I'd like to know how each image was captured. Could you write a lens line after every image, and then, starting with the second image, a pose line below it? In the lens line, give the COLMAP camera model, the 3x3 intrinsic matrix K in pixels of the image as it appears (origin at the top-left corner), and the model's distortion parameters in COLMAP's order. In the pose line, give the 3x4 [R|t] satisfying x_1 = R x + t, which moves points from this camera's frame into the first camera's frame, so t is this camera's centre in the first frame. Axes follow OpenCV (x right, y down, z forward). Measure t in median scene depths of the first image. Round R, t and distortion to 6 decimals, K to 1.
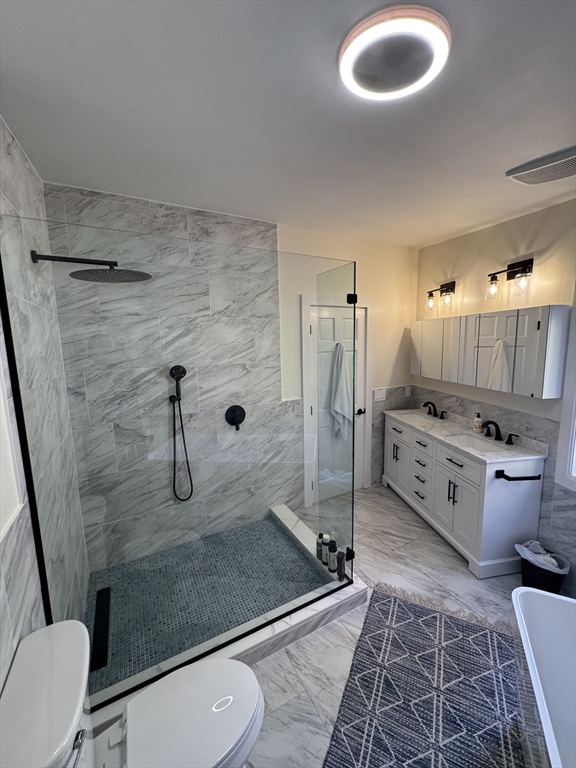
lens RADIAL K [[307.1, 0, 287.9], [0, 307.1, 383.5], [0, 0, 1]] dist [-0.002683, 0.000567]
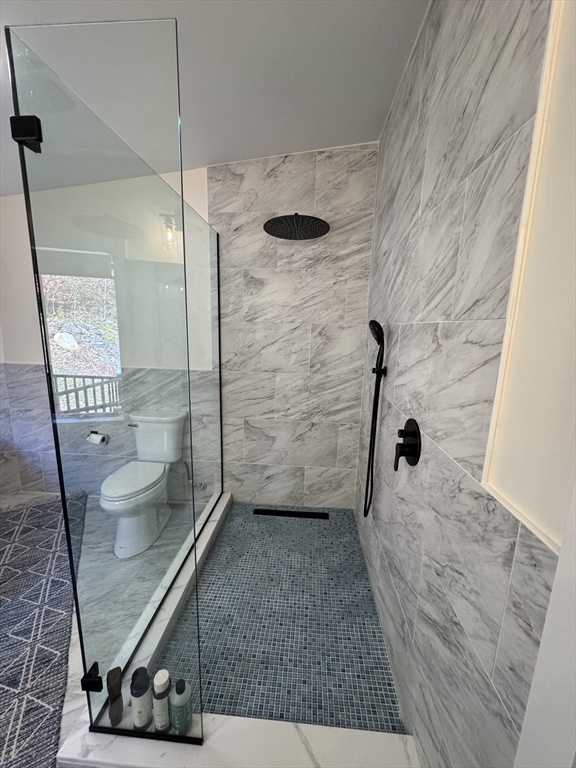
lens RADIAL K [[307.1, 0, 287.3], [0, 307.1, 383.6], [0, 0, 1]] dist [-0.002683, 0.000567]
pose [[-0.536565, 0.162873, -0.827992, 0.296713], [-0.129257, 0.953755, 0.271373, -0.078509], [0.833901, 0.252633, -0.490699, 1.120057]]
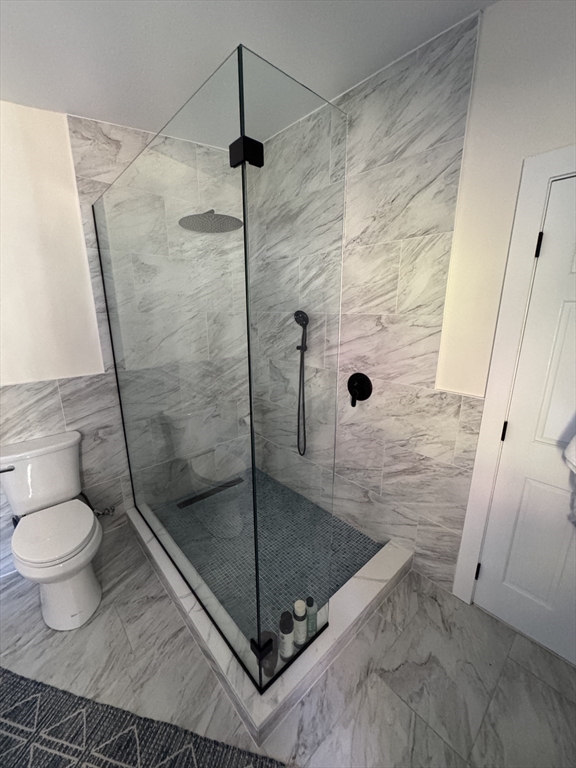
lens RADIAL K [[307.1, 0, 289.6], [0, 307.1, 383.8], [0, 0, 1]] dist [-0.002683, 0.000567]
pose [[0.245935, 0.257831, -0.934366, 0.500729], [-0.139072, 0.963385, 0.229233, -0.050720], [0.959257, 0.073567, 0.272788, 0.685353]]
